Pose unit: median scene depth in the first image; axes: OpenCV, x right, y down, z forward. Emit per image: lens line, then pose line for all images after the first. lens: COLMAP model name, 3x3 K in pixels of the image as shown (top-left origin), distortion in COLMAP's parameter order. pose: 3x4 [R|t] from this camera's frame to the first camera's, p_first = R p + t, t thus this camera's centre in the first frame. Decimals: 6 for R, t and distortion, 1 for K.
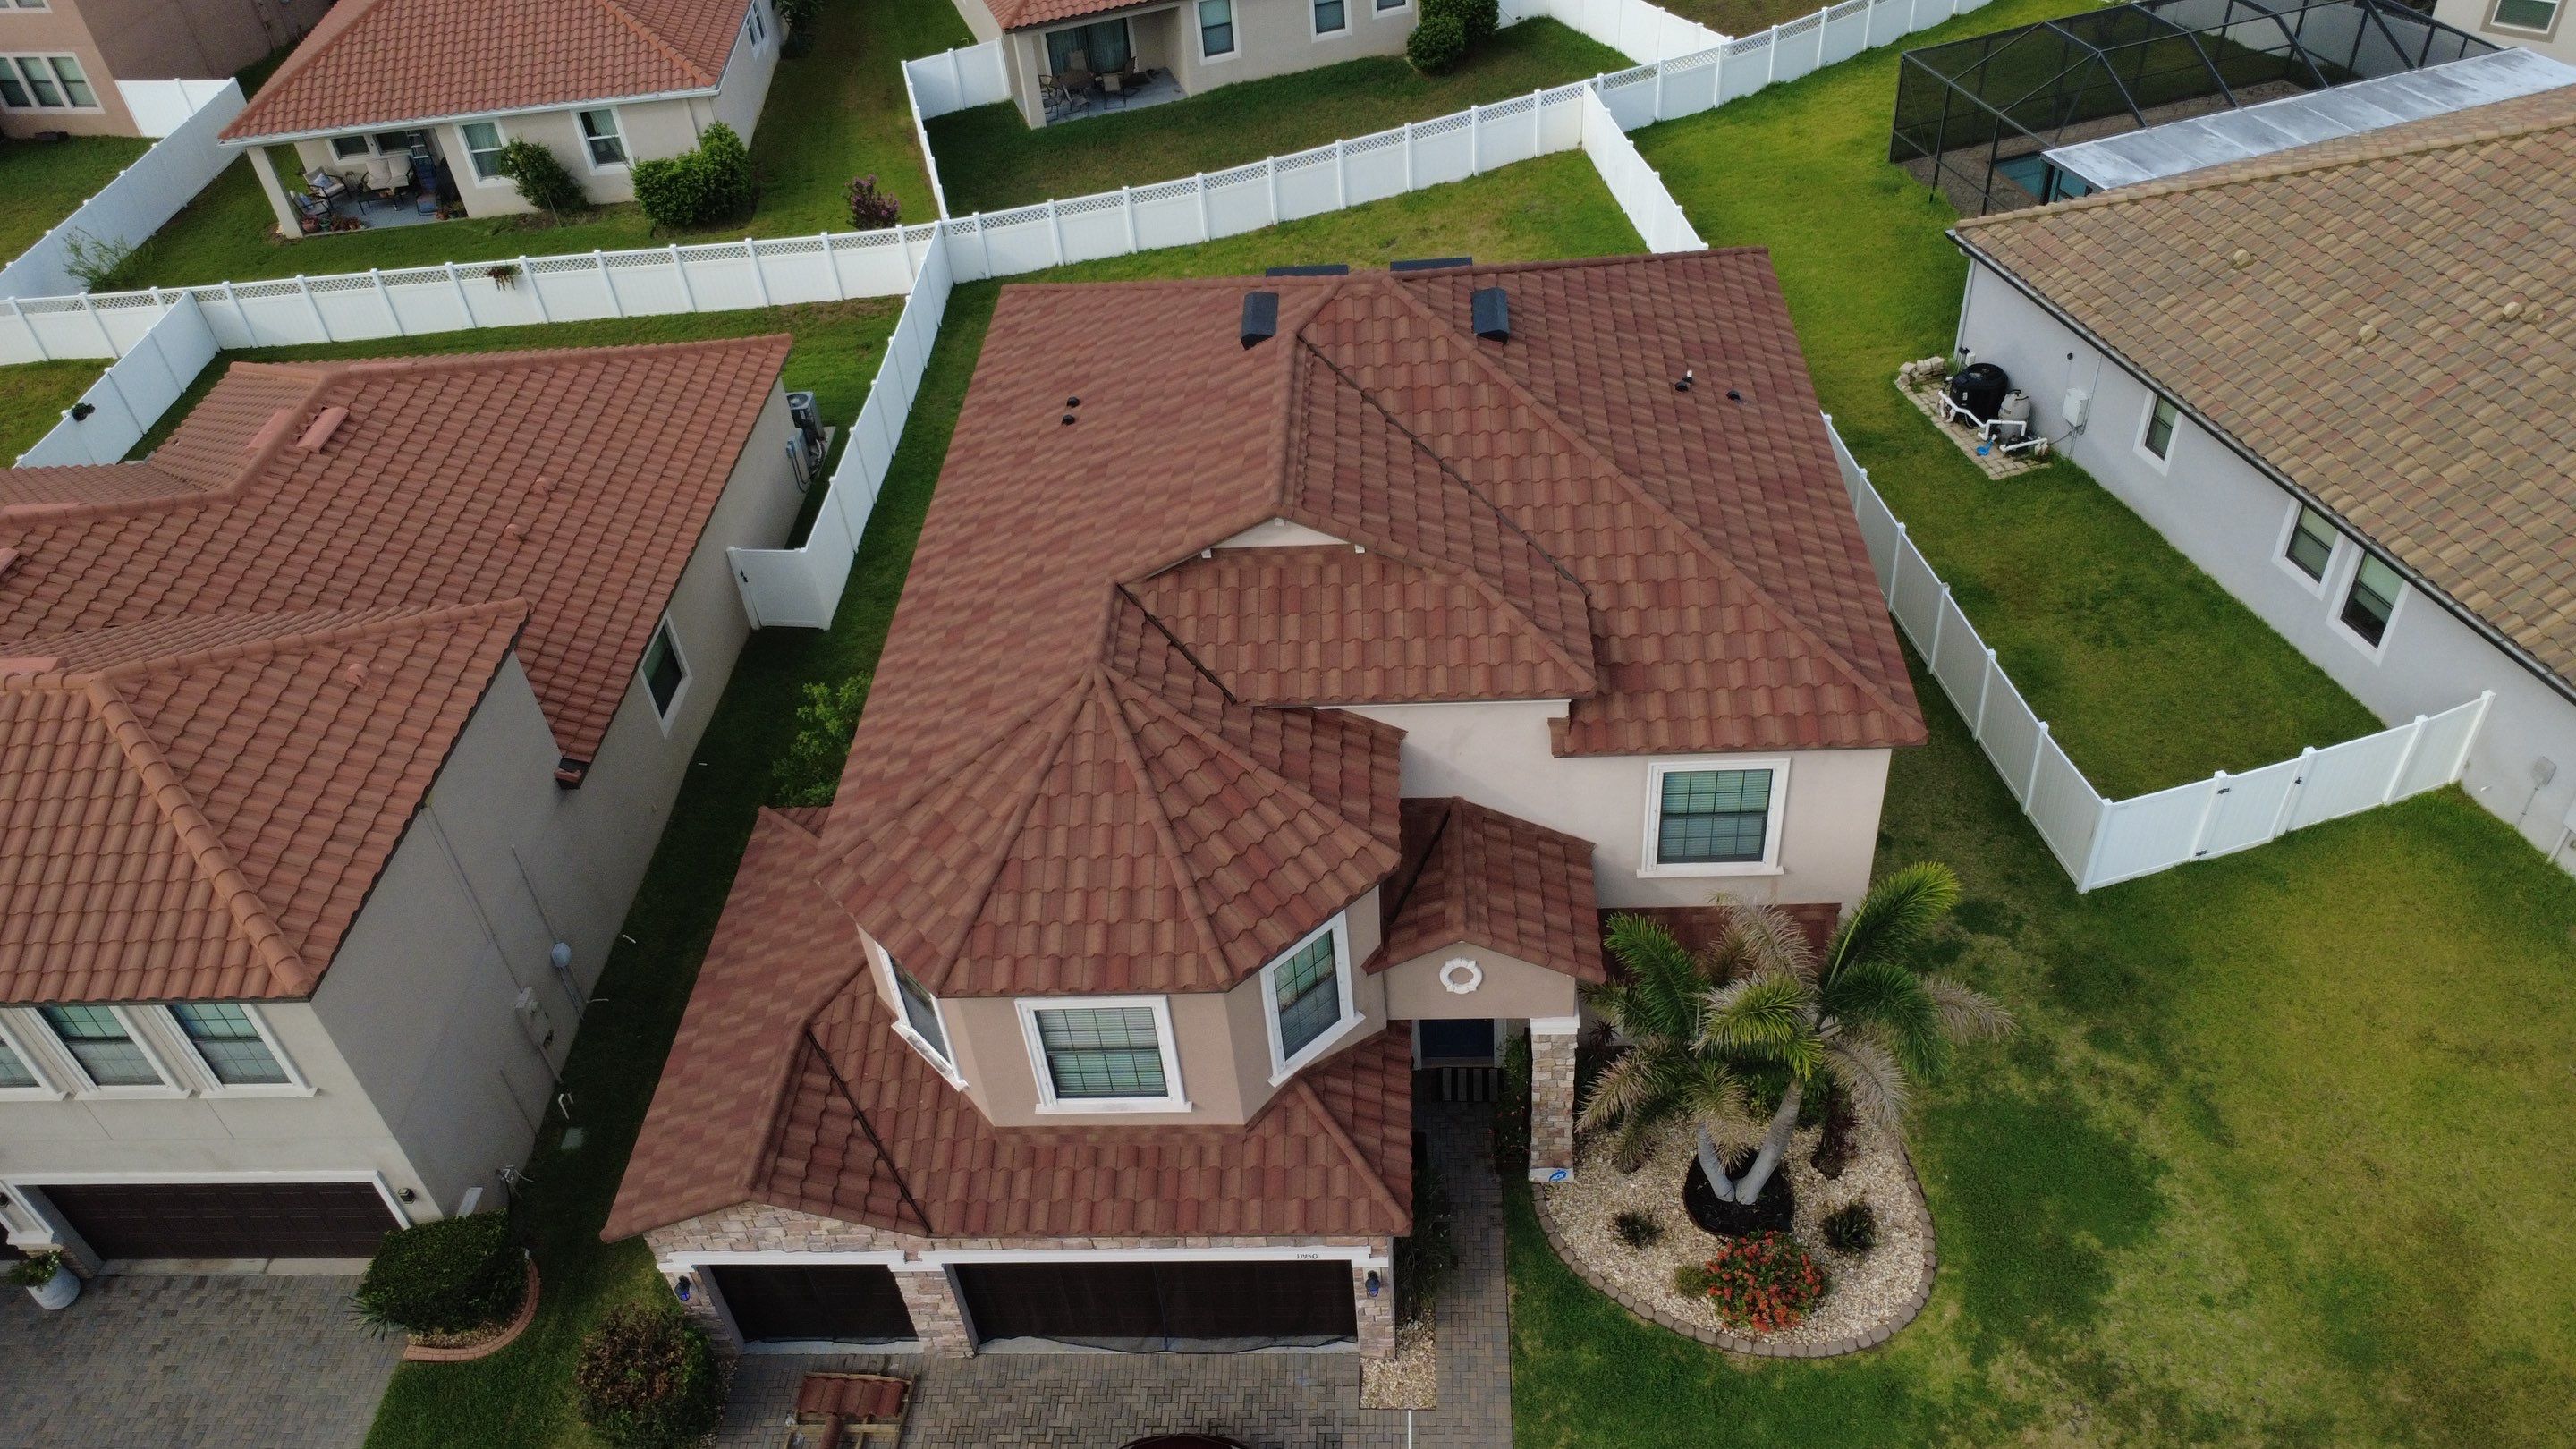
lens RADIAL K [[1877.2, 0, 1283.9], [0, 1877.2, 720.5], [0, 0, 1]] dist [-0.002786, 0.005026]
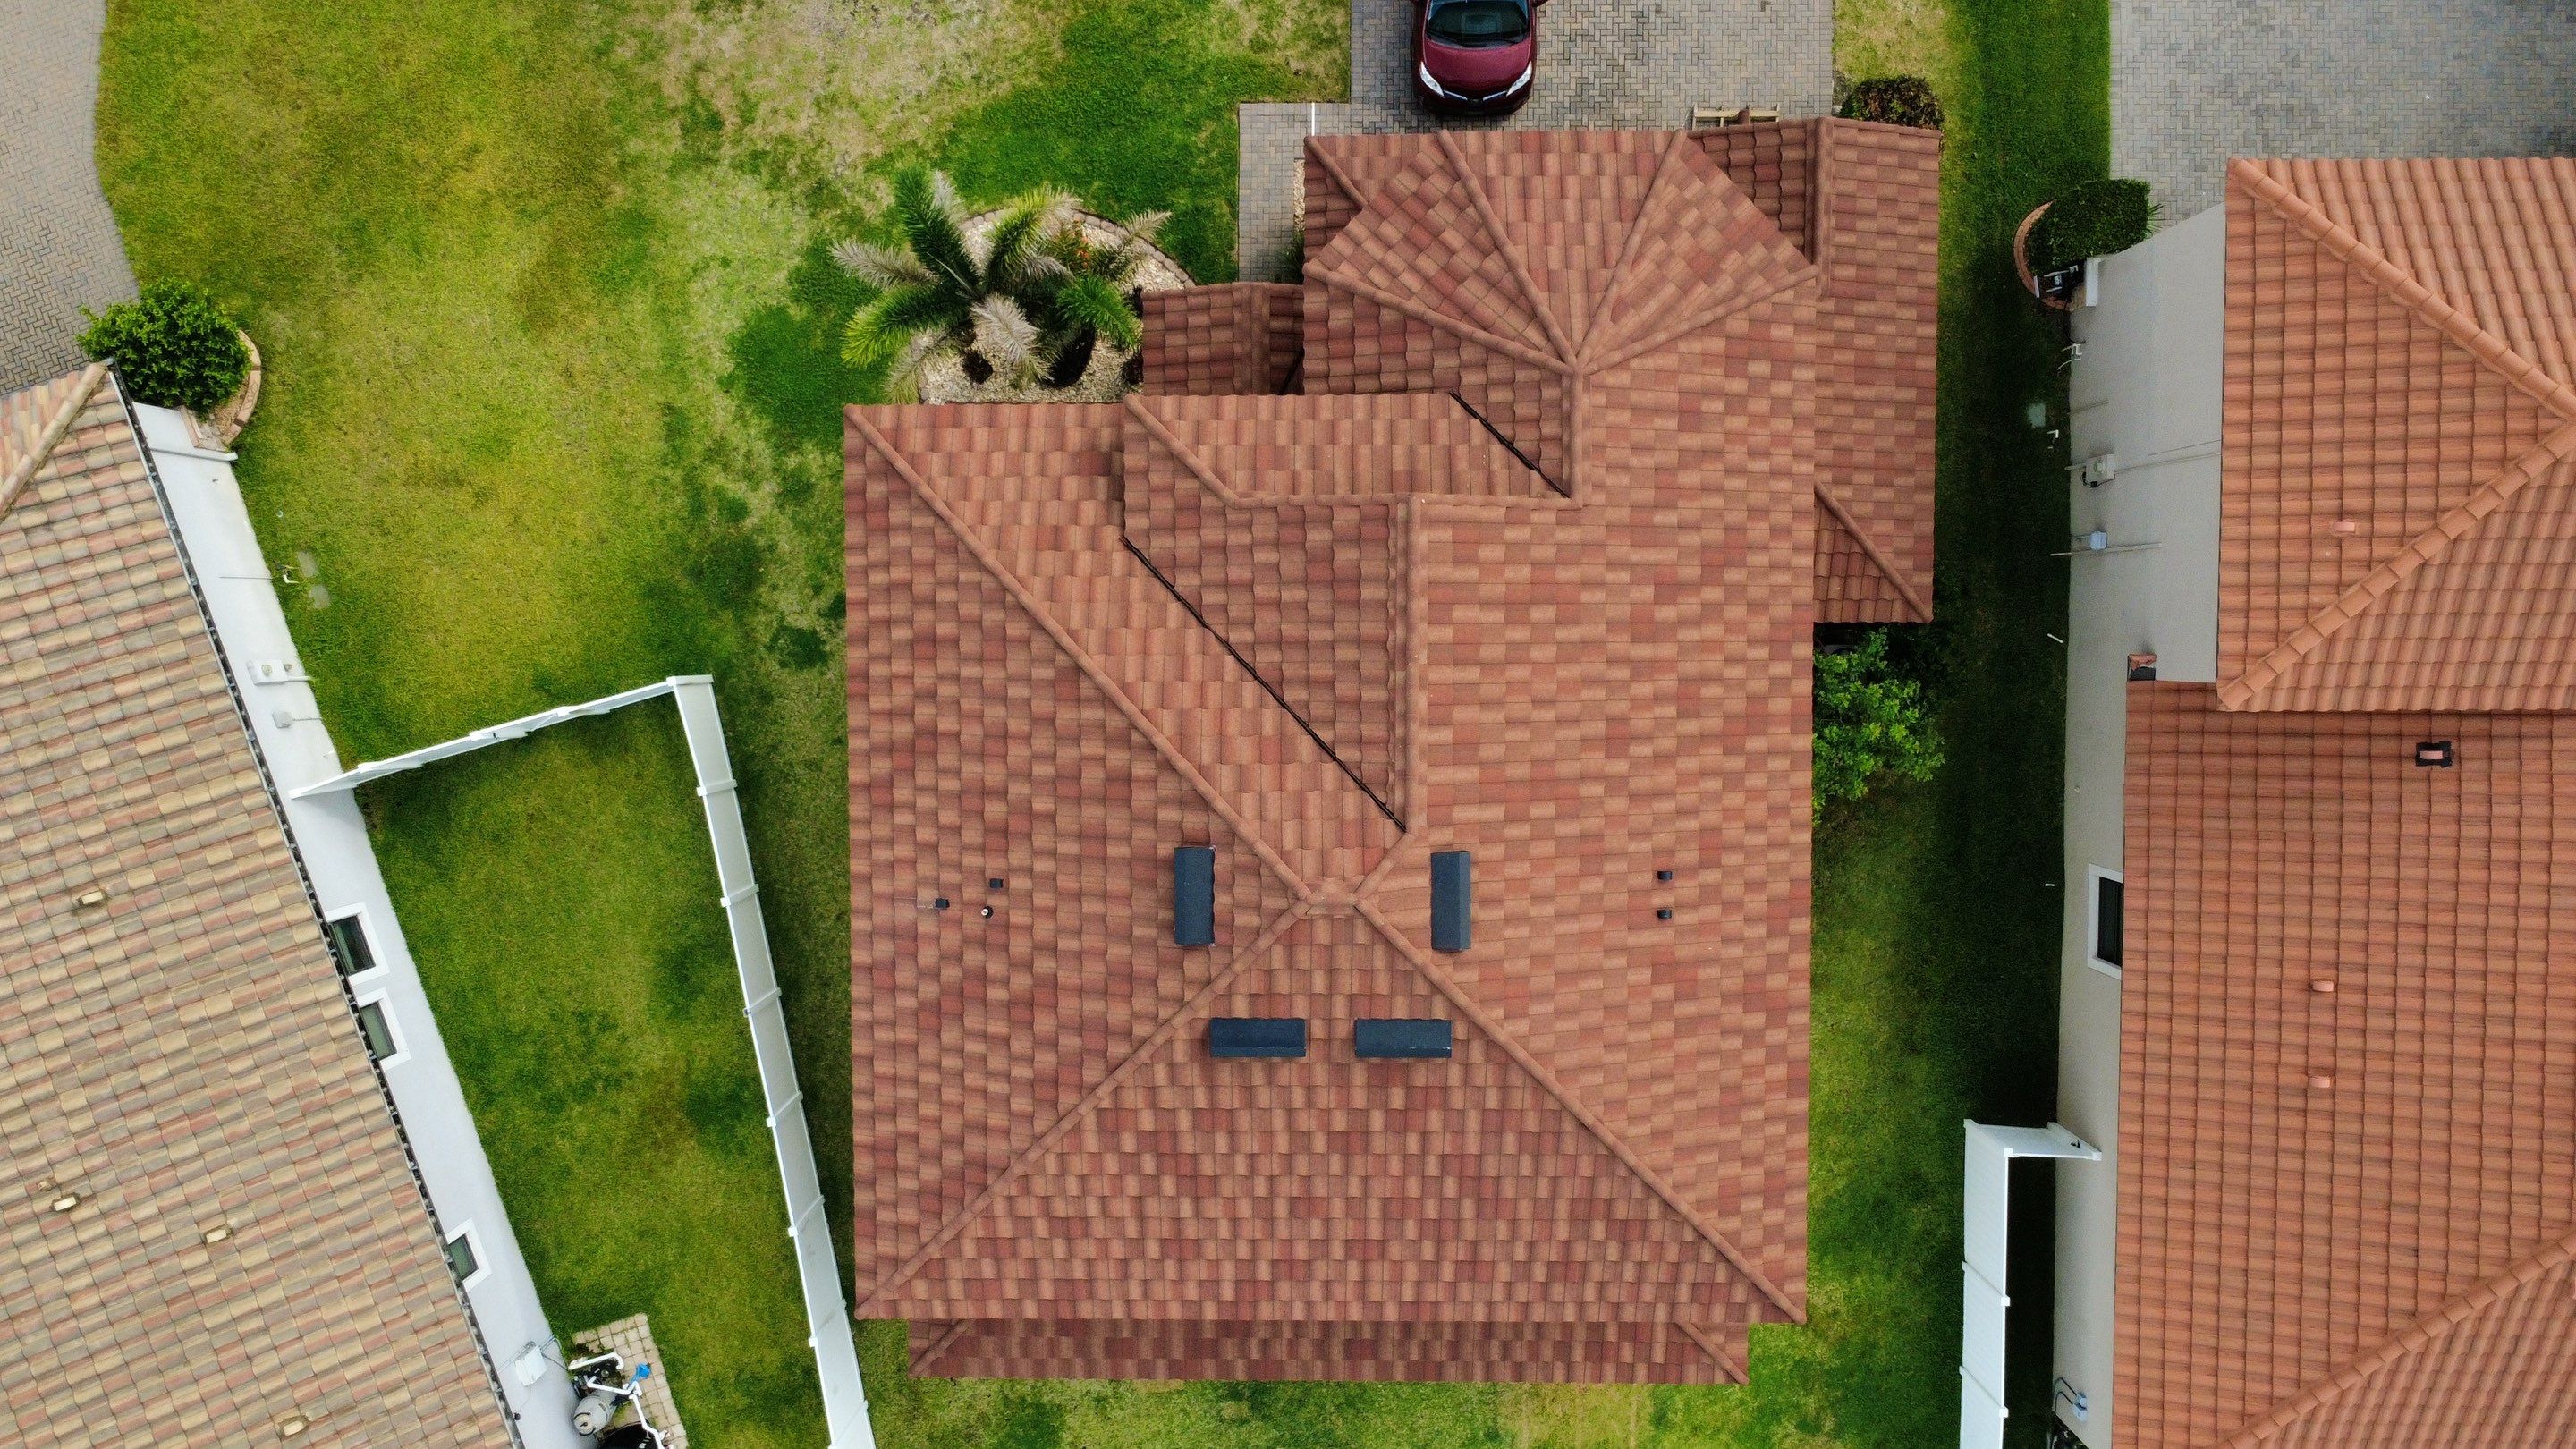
lens RADIAL K [[1877.2, 0, 1283.9], [0, 1877.2, 720.5], [0, 0, 1]] dist [-0.002786, 0.005026]
pose [[-0.994514, 0.041298, 0.096102, -0.024230], [0.041908, -0.684481, 0.727825, -0.842451], [0.095838, 0.727860, 0.678996, 0.342032]]
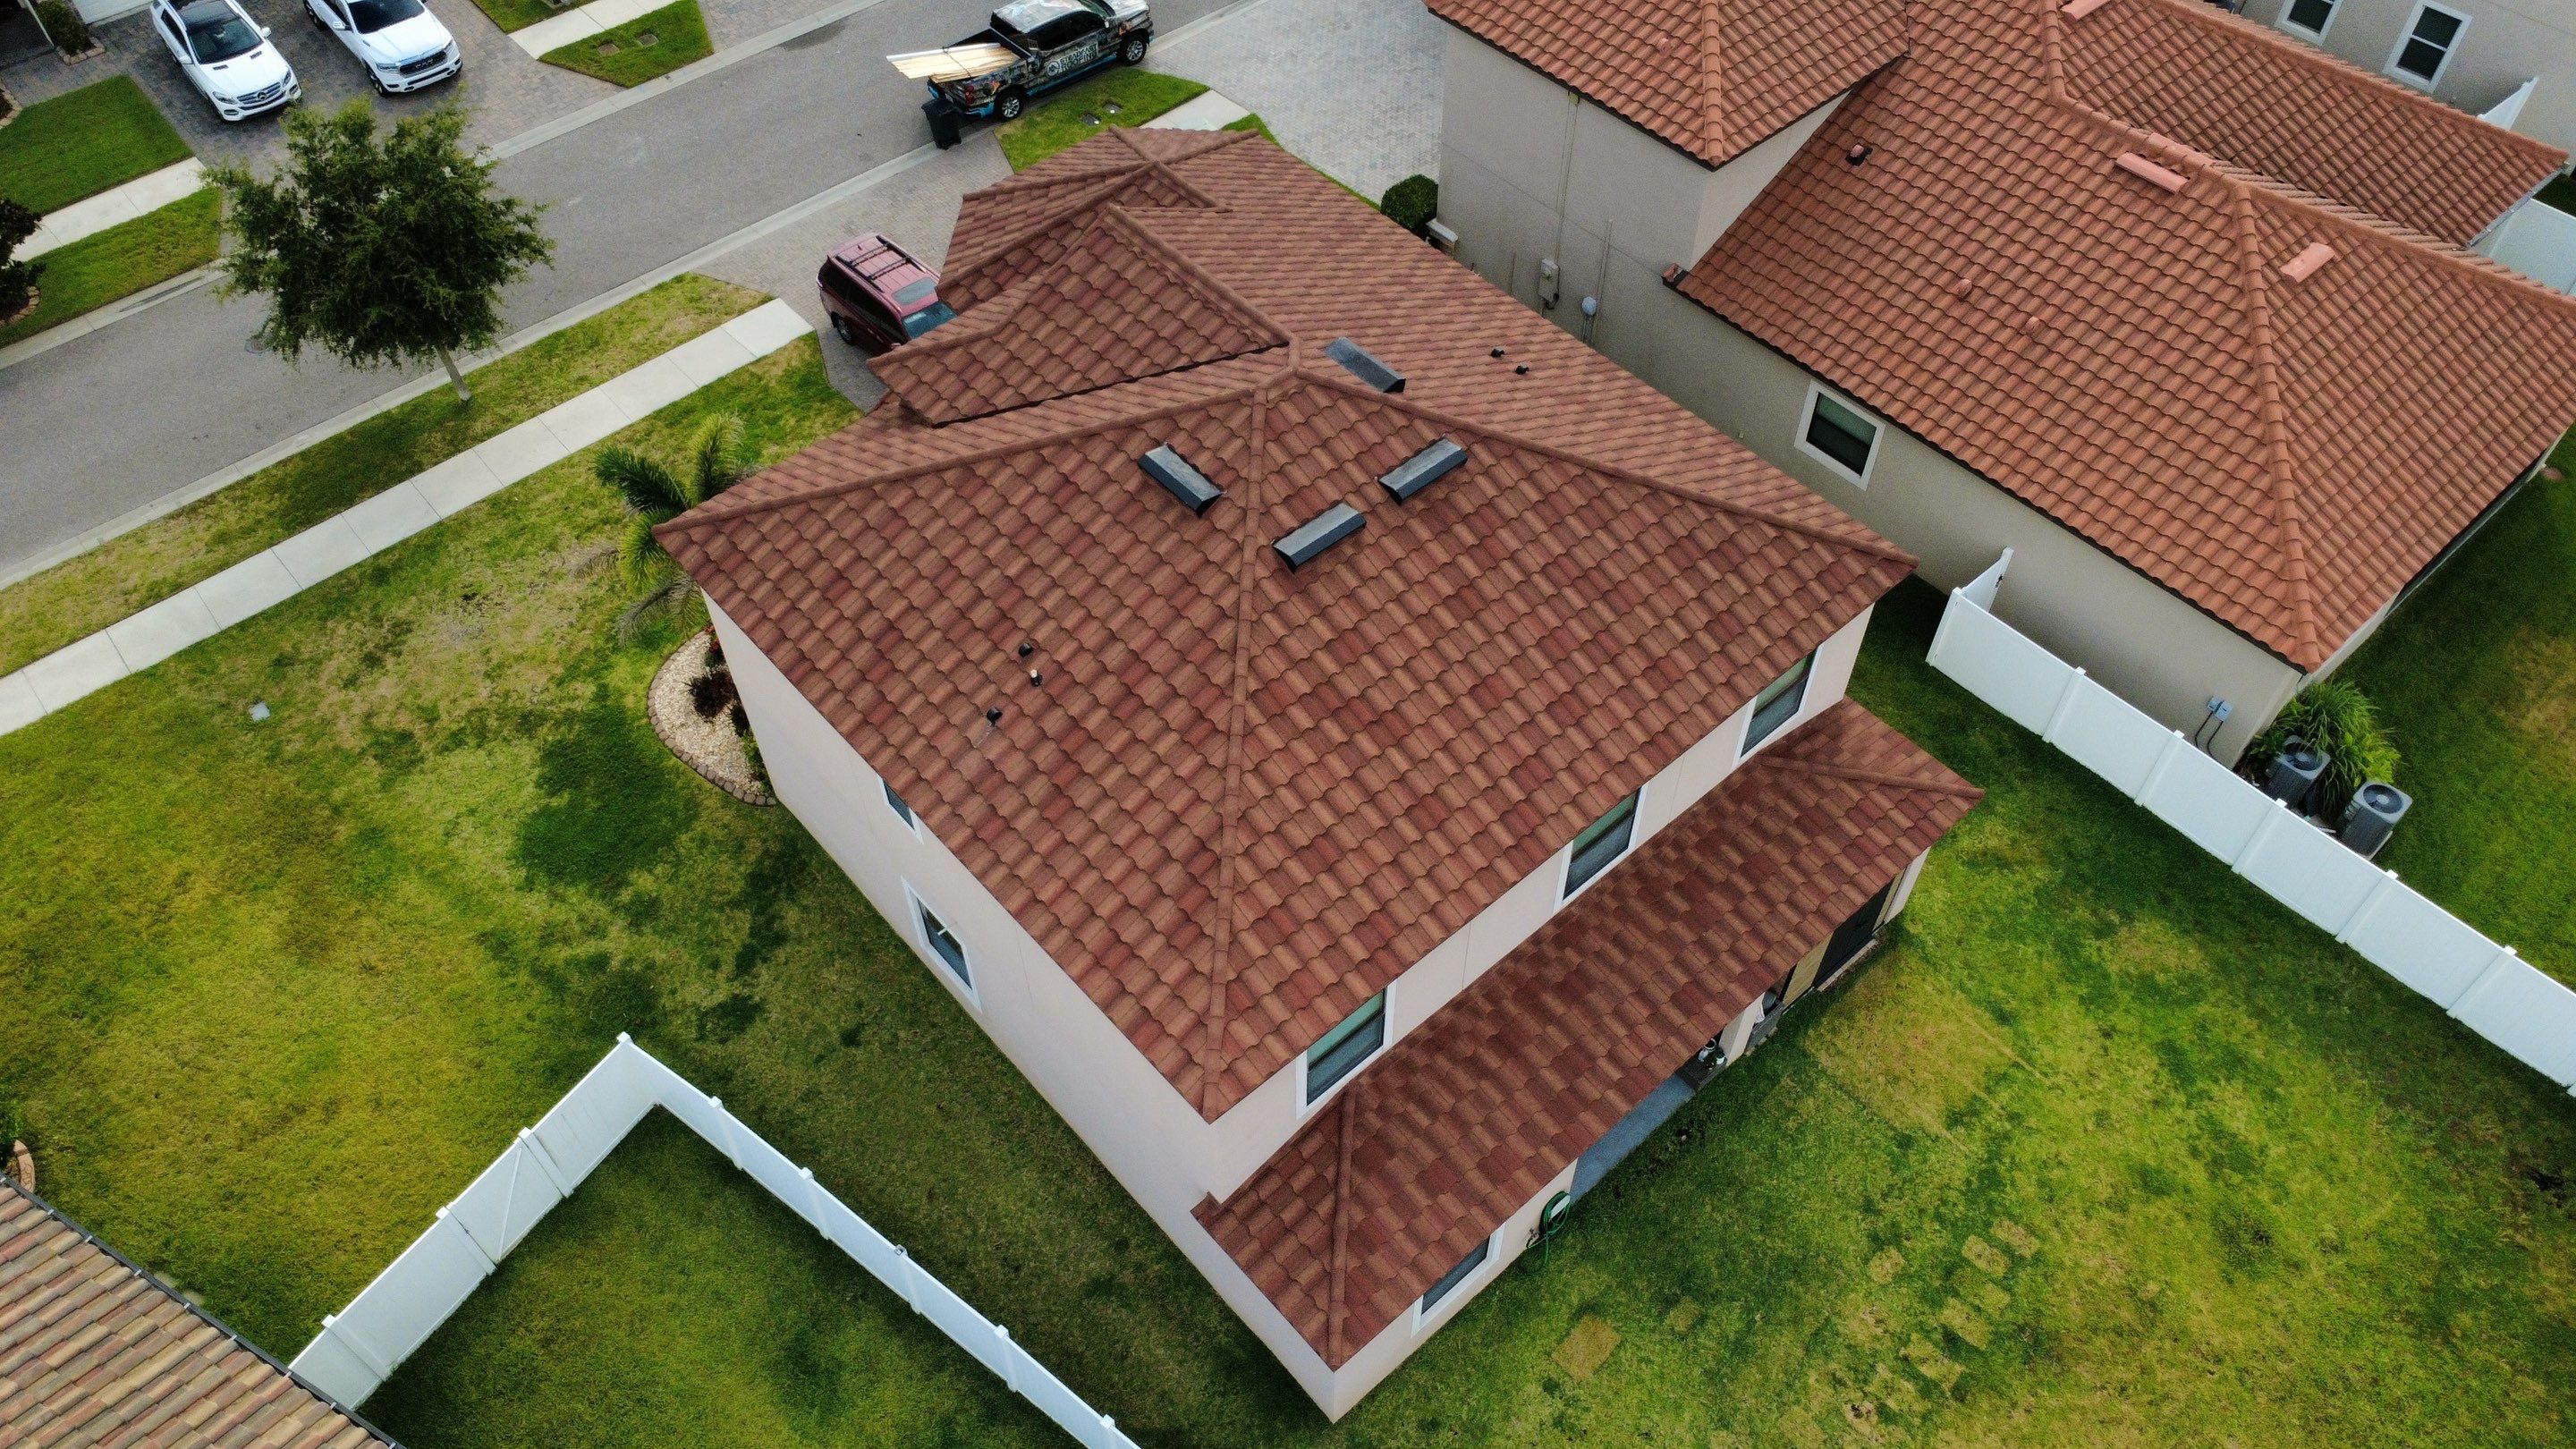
lens RADIAL K [[1877.2, 0, 1283.9], [0, 1877.2, 720.5], [0, 0, 1]] dist [-0.002786, 0.005026]
pose [[-0.717227, 0.588425, -0.373283, 0.512726], [-0.399084, 0.092275, 0.912259, -1.122797], [0.571241, 0.803269, 0.168649, 1.002482]]
